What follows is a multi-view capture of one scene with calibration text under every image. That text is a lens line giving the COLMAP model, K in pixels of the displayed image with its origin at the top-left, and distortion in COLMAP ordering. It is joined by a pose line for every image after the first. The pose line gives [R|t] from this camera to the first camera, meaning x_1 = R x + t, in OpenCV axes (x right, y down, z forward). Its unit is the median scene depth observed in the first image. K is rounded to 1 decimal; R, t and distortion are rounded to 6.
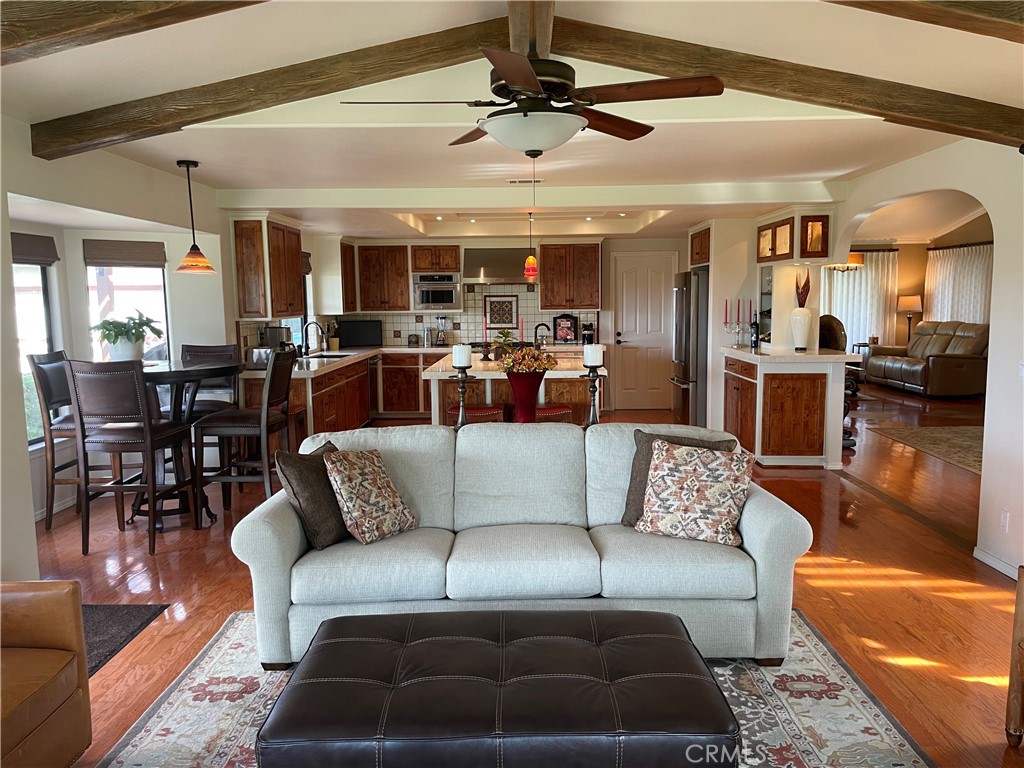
lens RADIAL K [[772.6, 0, 517.2], [0, 772.6, 390.0], [0, 0, 1]] dist [0.073683, -0.094368]
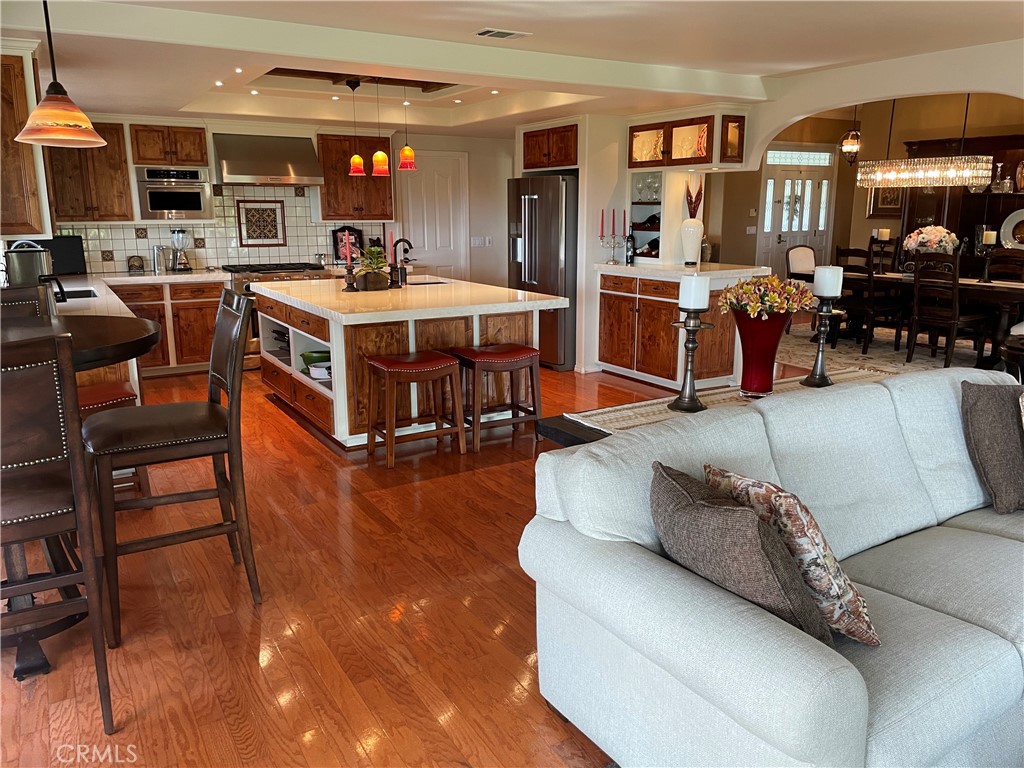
lens RADIAL K [[772.6, 0, 518.6], [0, 772.6, 383.2], [0, 0, 1]] dist [0.073683, -0.094368]
pose [[0.848062, -0.109075, 0.518549, -0.333313], [0.055814, 0.991529, 0.117283, -0.033116], [-0.526949, -0.070521, 0.846966, 0.327889]]
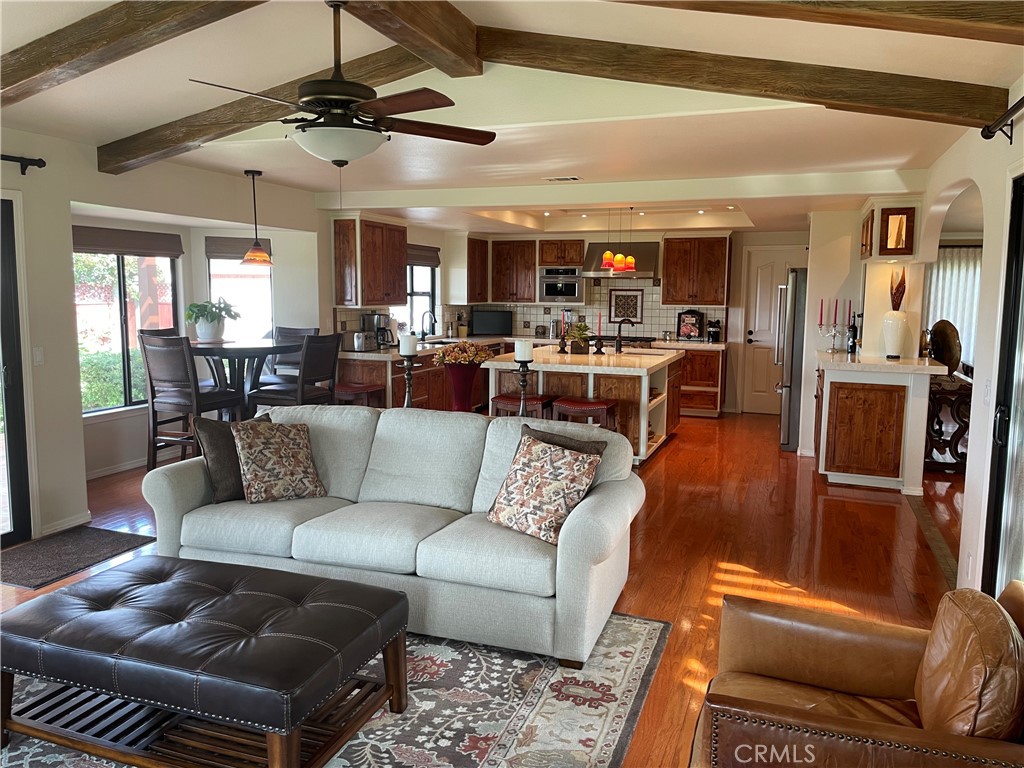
lens RADIAL K [[772.6, 0, 514.5], [0, 772.6, 378.9], [0, 0, 1]] dist [0.073683, -0.094368]
pose [[0.943781, 0.058827, -0.325294, 0.264424], [-0.059807, 0.998185, 0.006995, -0.008417], [0.325115, 0.012853, 0.945587, 0.015128]]
